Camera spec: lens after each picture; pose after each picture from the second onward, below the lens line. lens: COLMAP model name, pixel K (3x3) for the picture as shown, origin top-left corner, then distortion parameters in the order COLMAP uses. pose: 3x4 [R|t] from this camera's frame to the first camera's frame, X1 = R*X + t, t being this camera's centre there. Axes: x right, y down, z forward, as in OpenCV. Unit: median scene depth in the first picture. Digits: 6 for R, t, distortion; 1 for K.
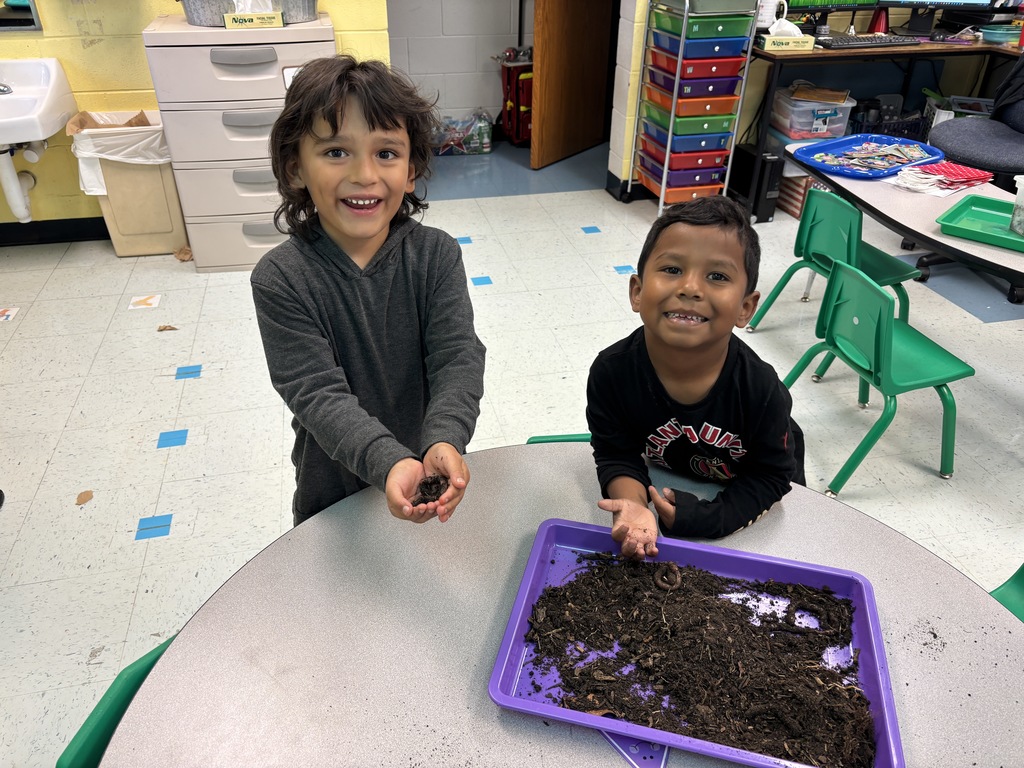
lens RADIAL K [[753.6, 0, 513.6], [0, 753.6, 385.7], [0, 0, 1]] dist [-0.003000, -0.006884]
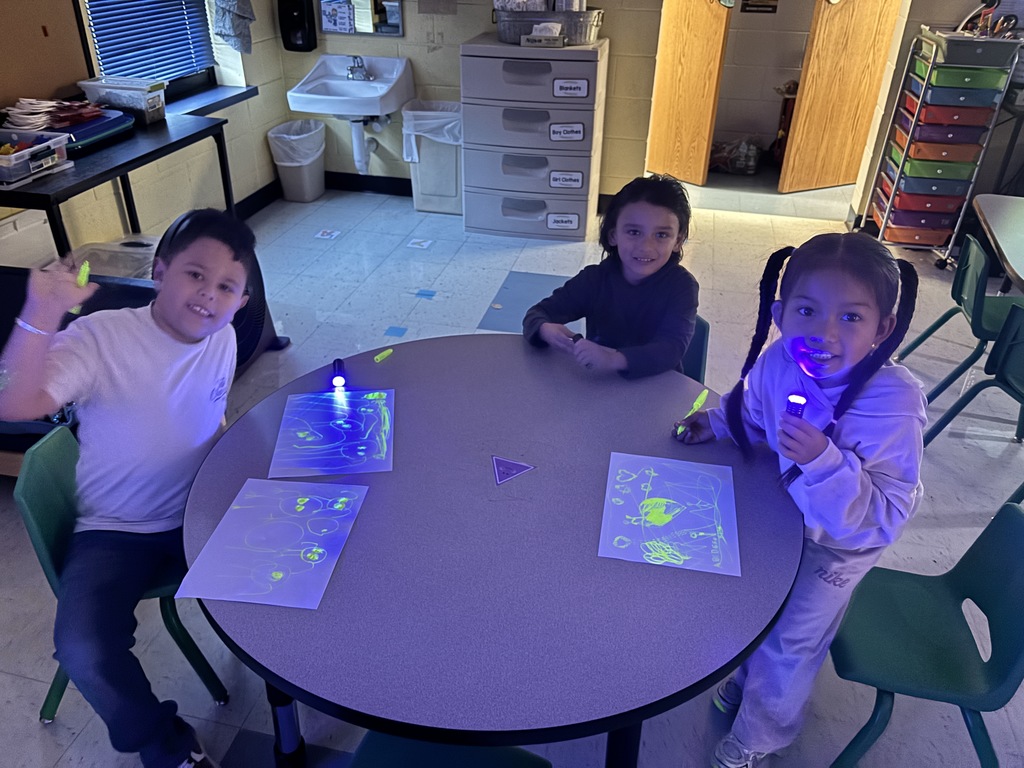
lens RADIAL K [[786.6, 0, 509.5], [0, 786.6, 383.2], [0, 0, 1]] dist [0.008442, -0.003147]
pose [[0.892419, 0.232890, -0.386460, 0.230191], [-0.247702, 0.968764, 0.011804, 0.067089], [0.377138, 0.085192, 0.922231, -0.184517]]
